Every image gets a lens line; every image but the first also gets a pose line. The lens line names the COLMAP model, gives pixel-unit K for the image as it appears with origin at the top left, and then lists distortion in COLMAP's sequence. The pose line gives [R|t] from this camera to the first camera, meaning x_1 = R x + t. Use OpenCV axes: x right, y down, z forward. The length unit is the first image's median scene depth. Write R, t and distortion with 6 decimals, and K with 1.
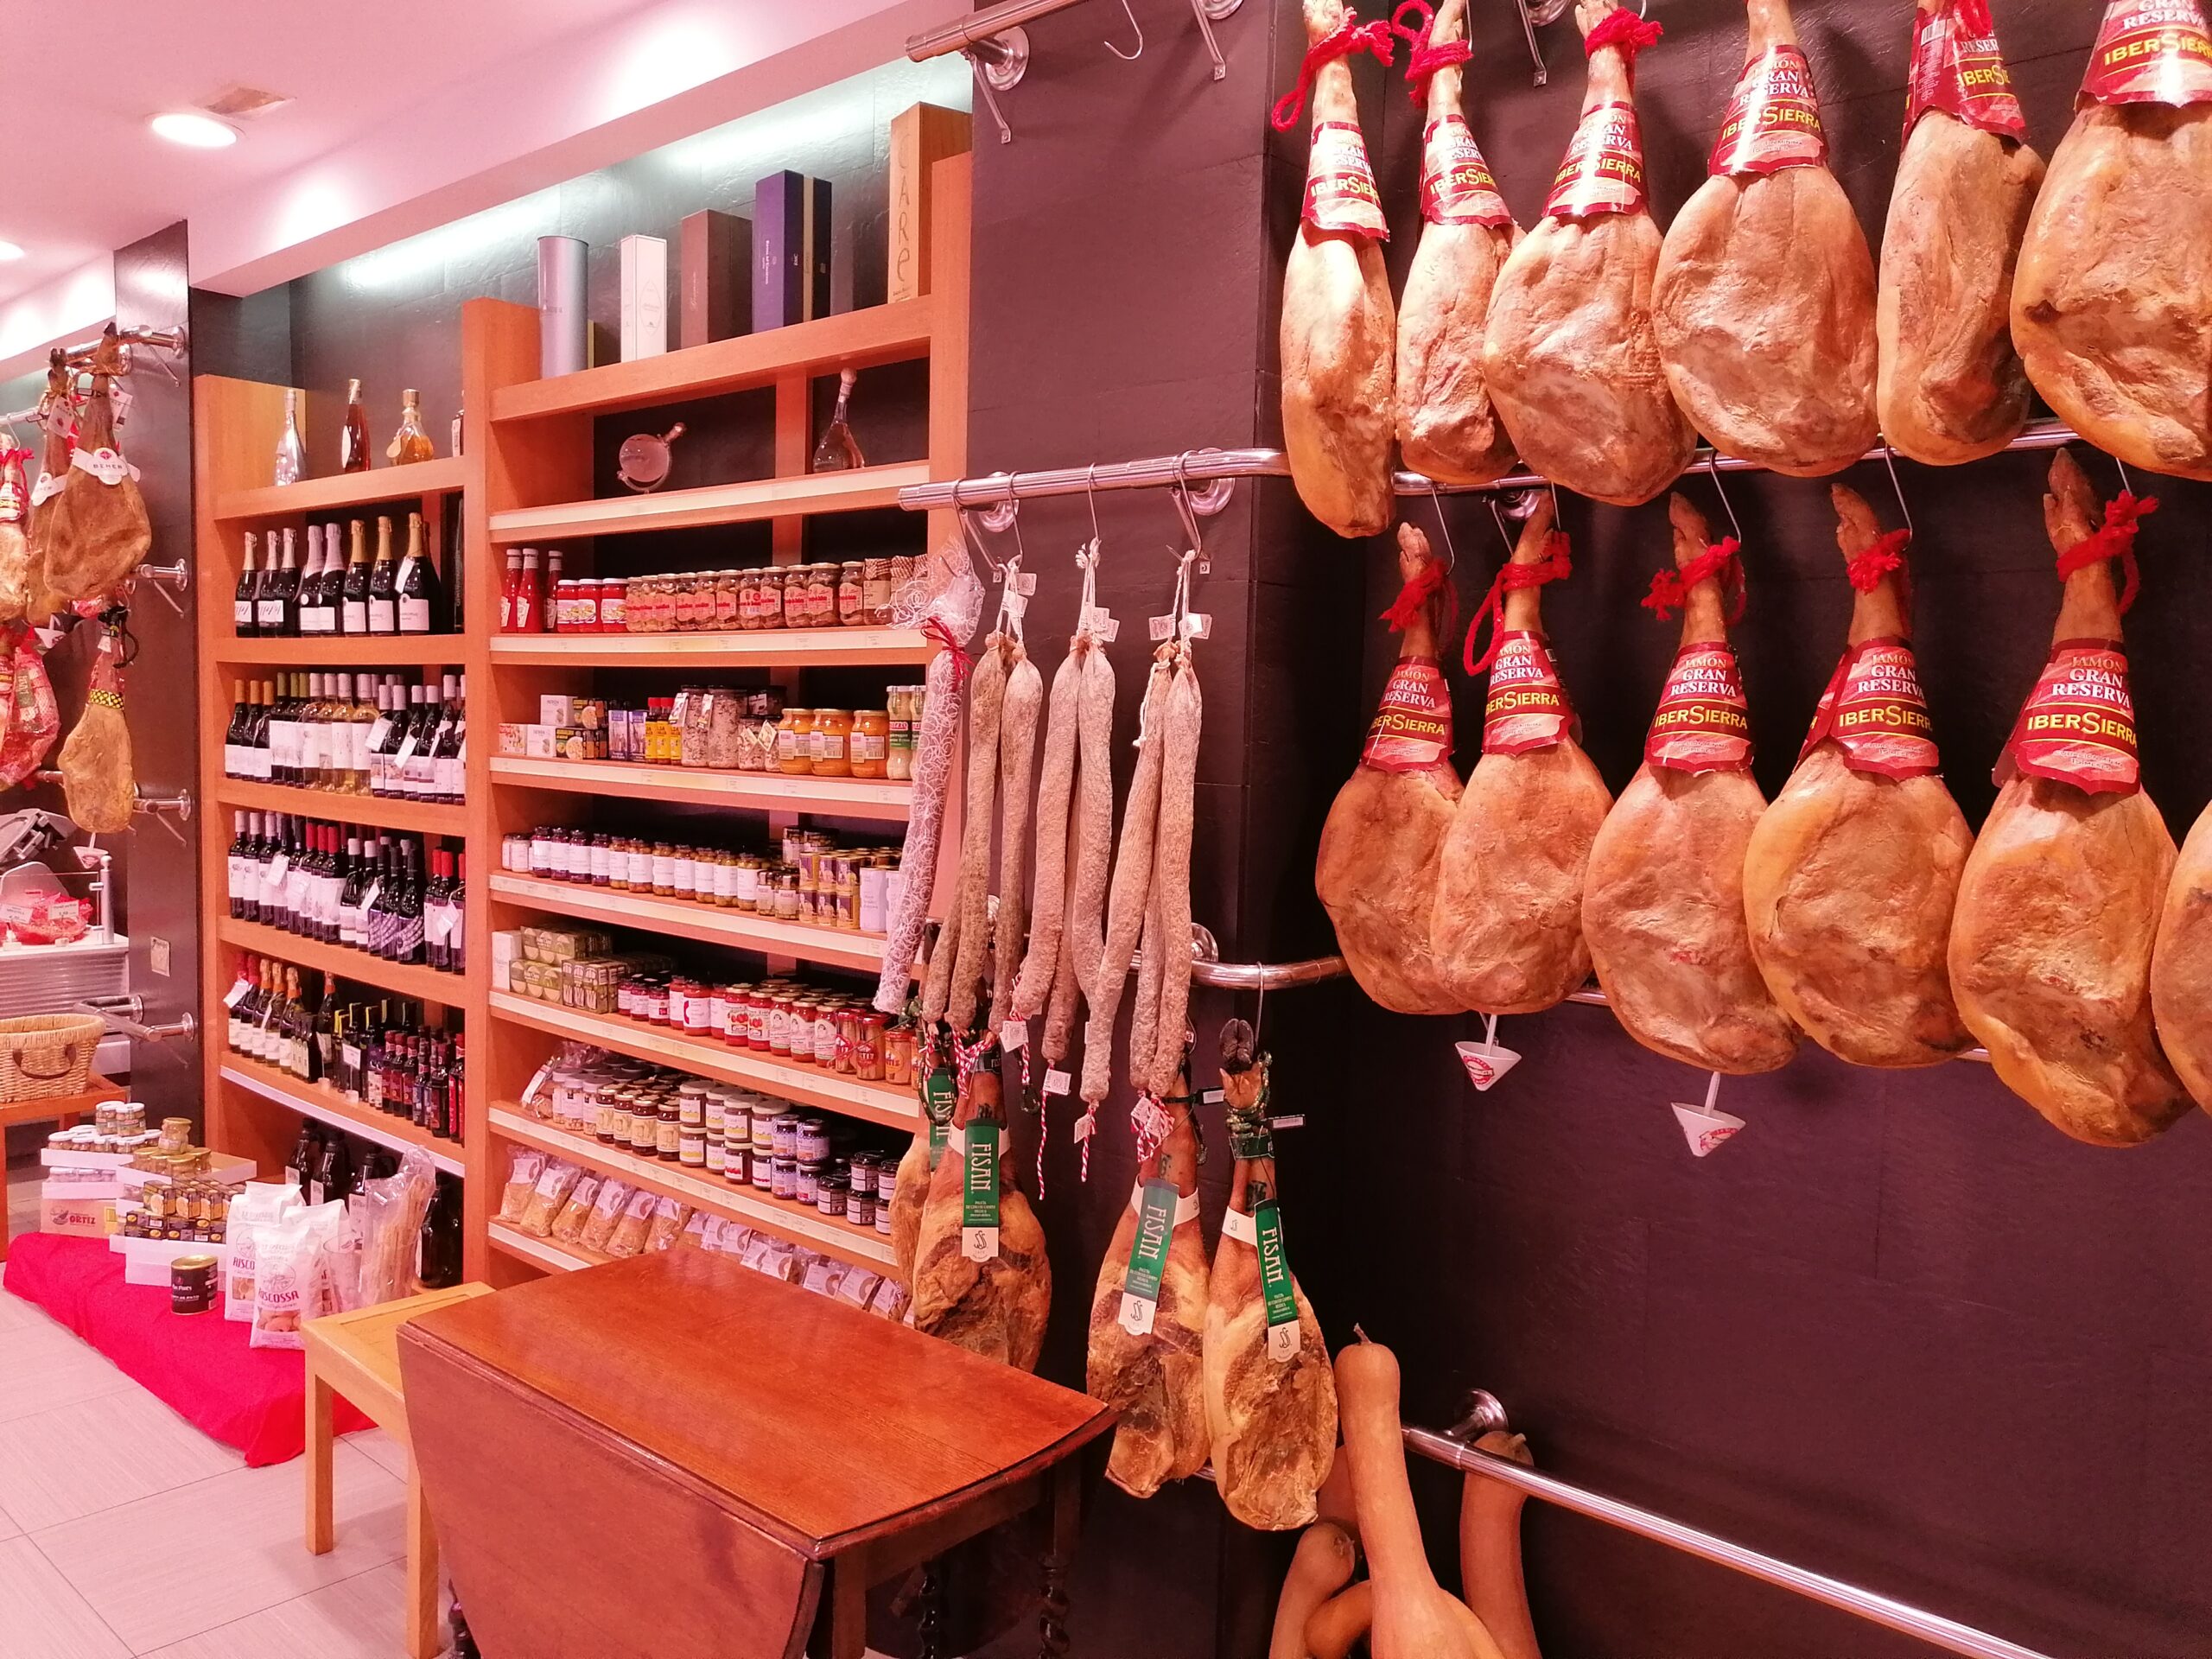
lens RADIAL K [[1675.7, 0, 1106.0], [0, 1675.7, 829.5], [0, 0, 1]] dist [0.041519, -0.004431]
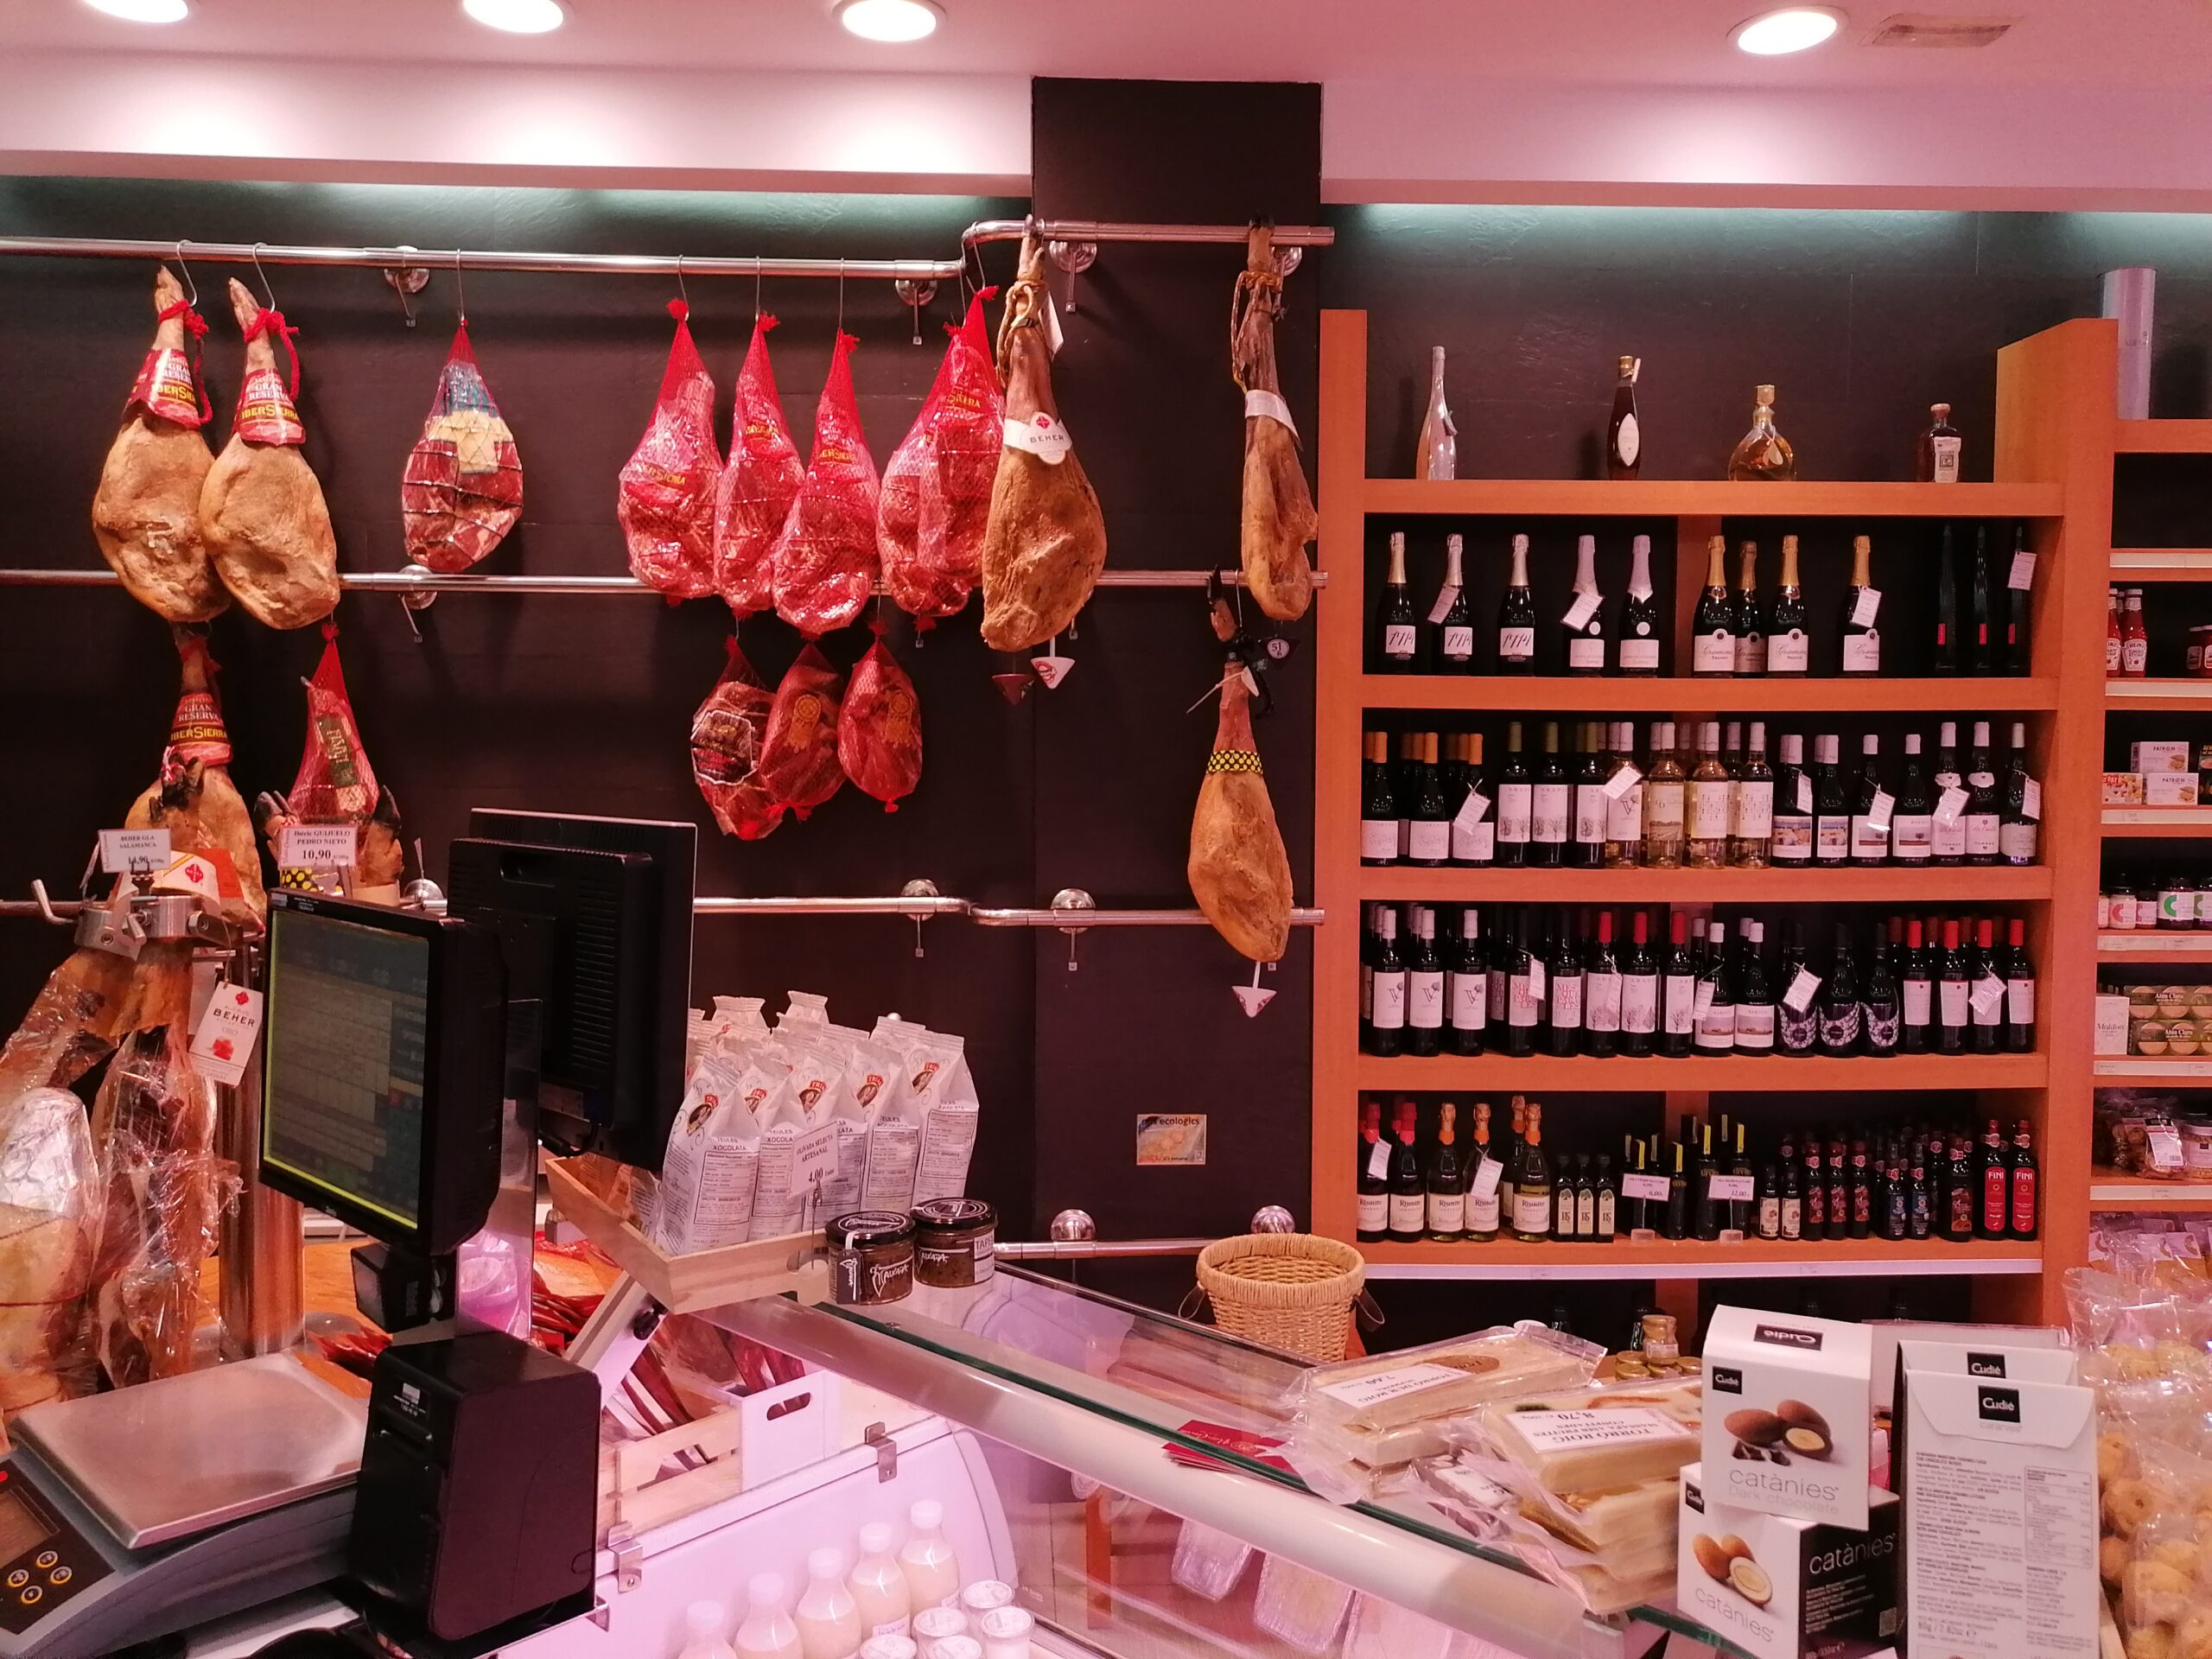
lens RADIAL K [[1675.7, 0, 1106.0], [0, 1675.7, 829.5], [0, 0, 1]] dist [0.041519, -0.004431]
pose [[0.697771, -0.053816, 0.714296, -1.313672], [0.067010, 0.997705, 0.009709, -0.071985], [-0.713179, 0.041090, 0.699776, 0.678432]]
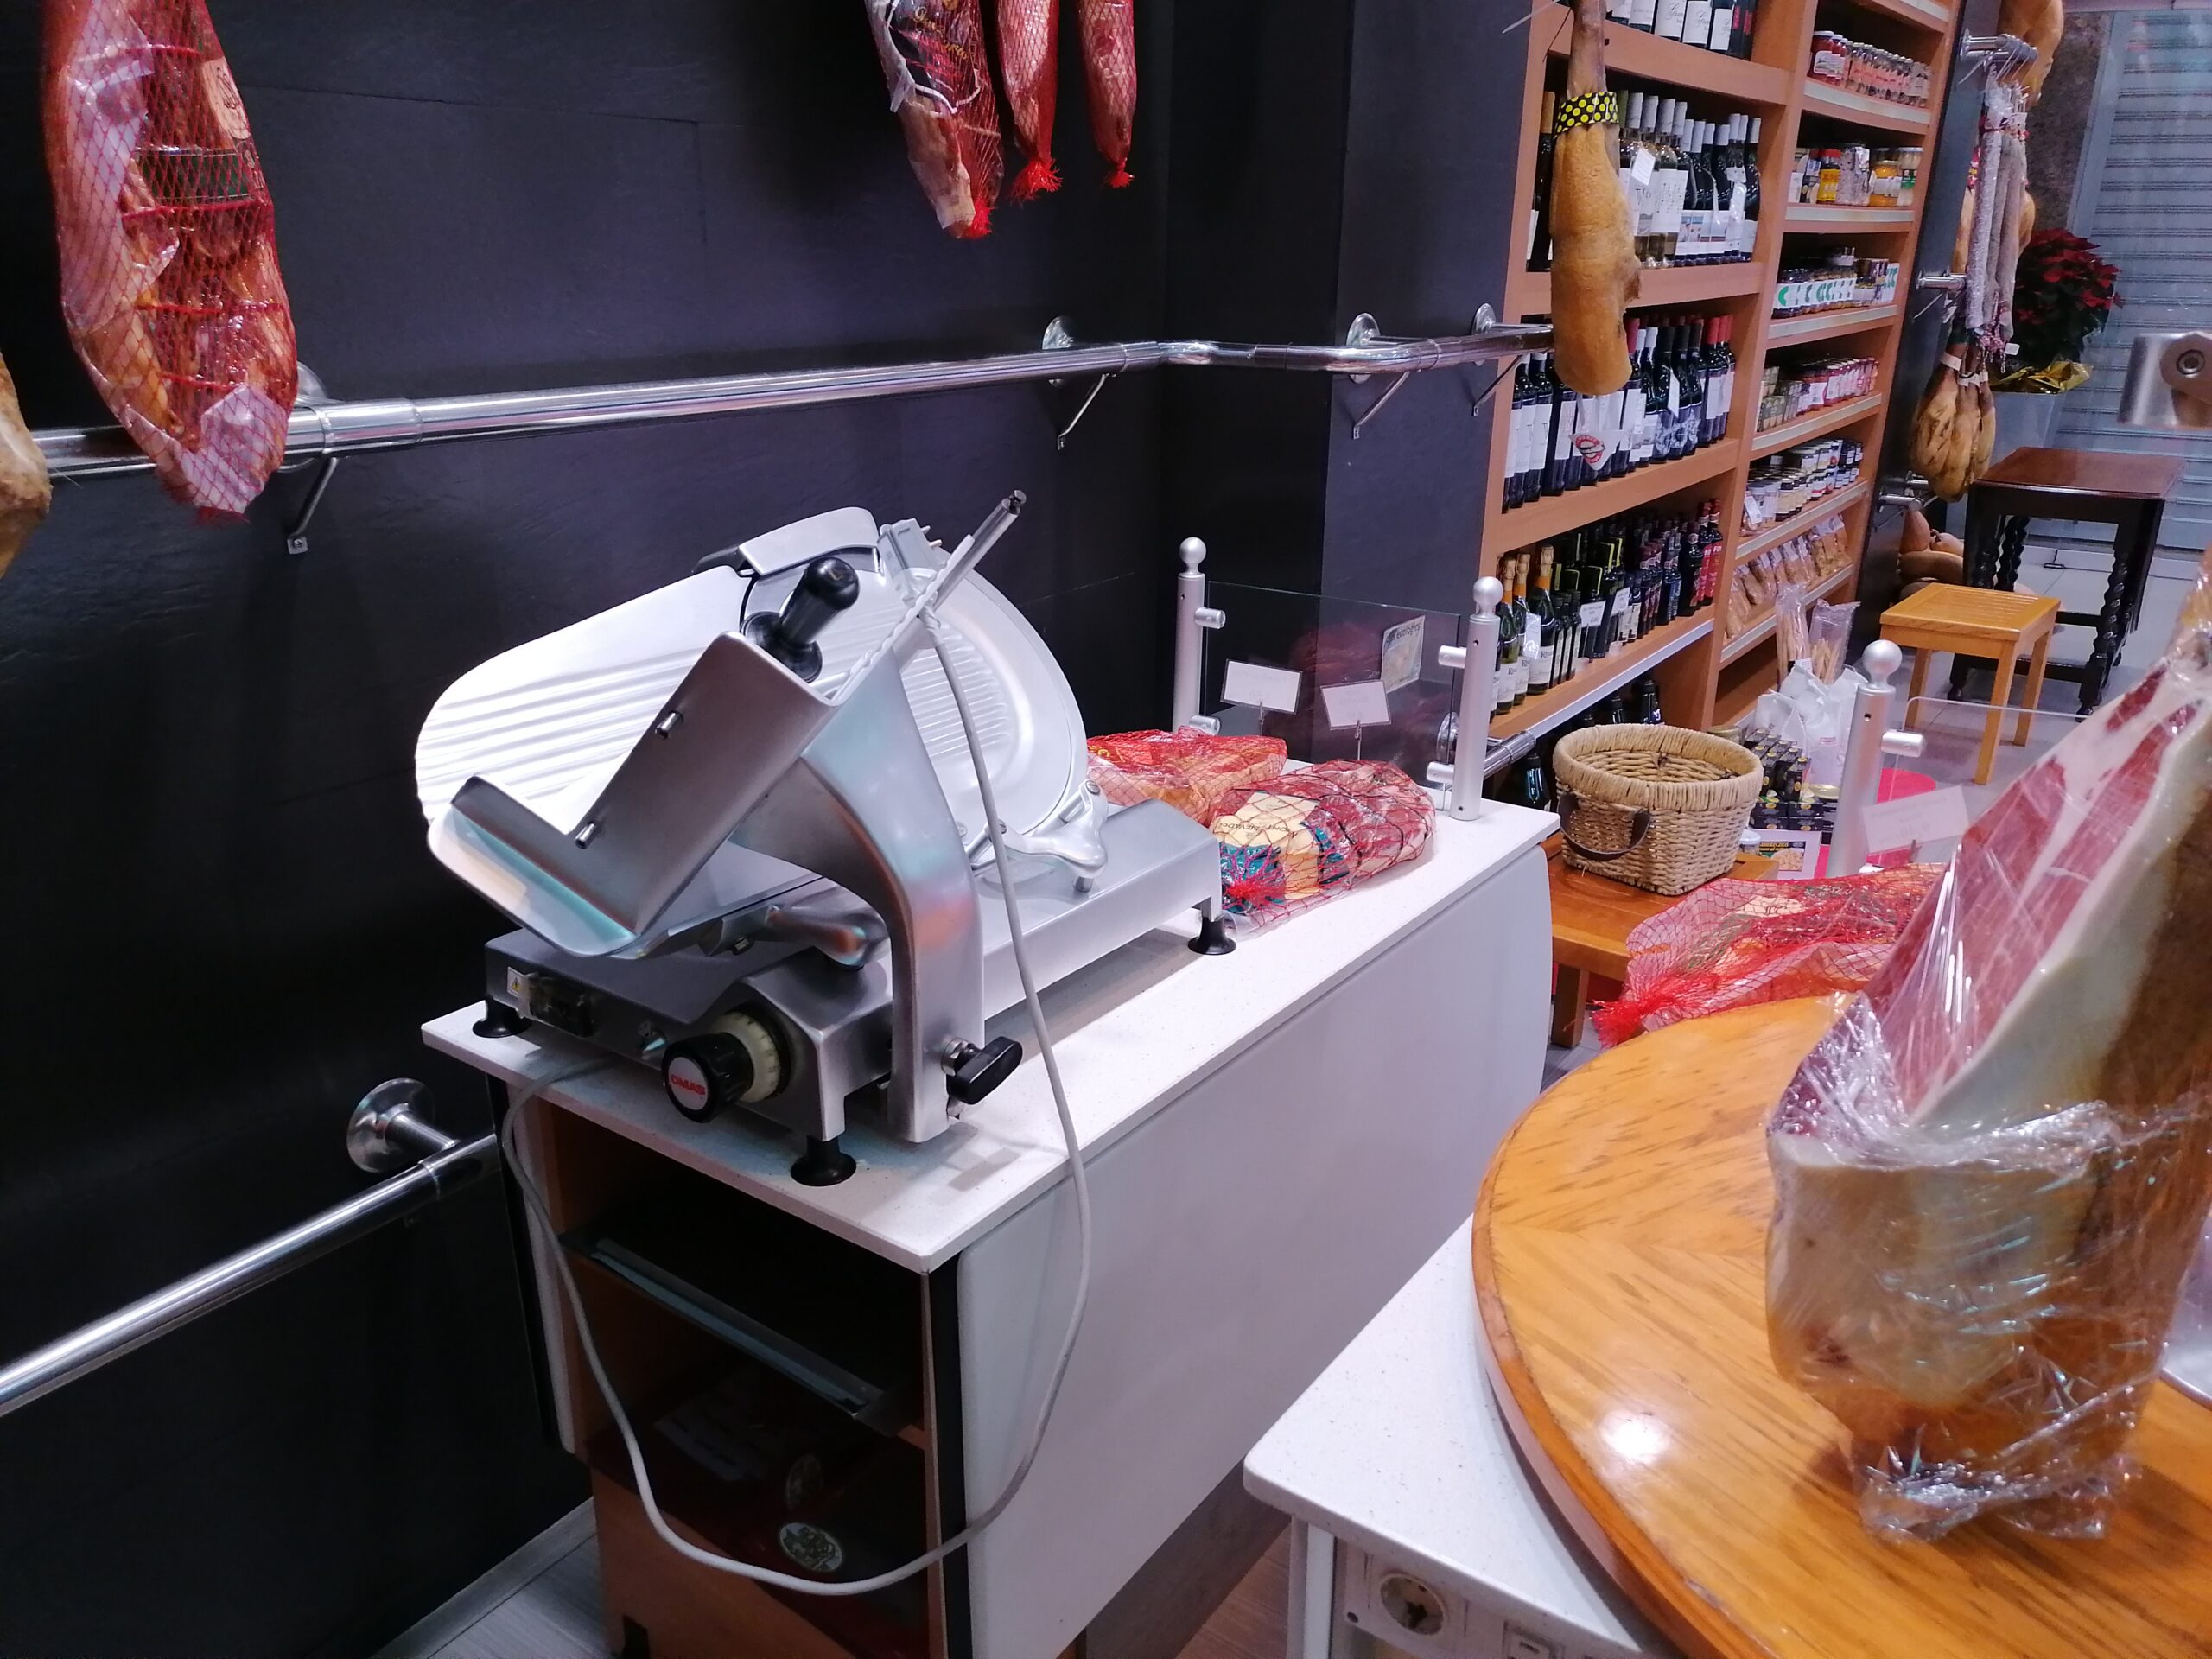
lens RADIAL K [[1675.7, 0, 1106.0], [0, 1675.7, 829.5], [0, 0, 1]] dist [0.041519, -0.004431]
pose [[-0.115220, -0.375896, 0.919471, -1.304617], [0.039679, 0.923155, 0.382374, -0.095873], [-0.992547, 0.080540, -0.091451, 1.423247]]
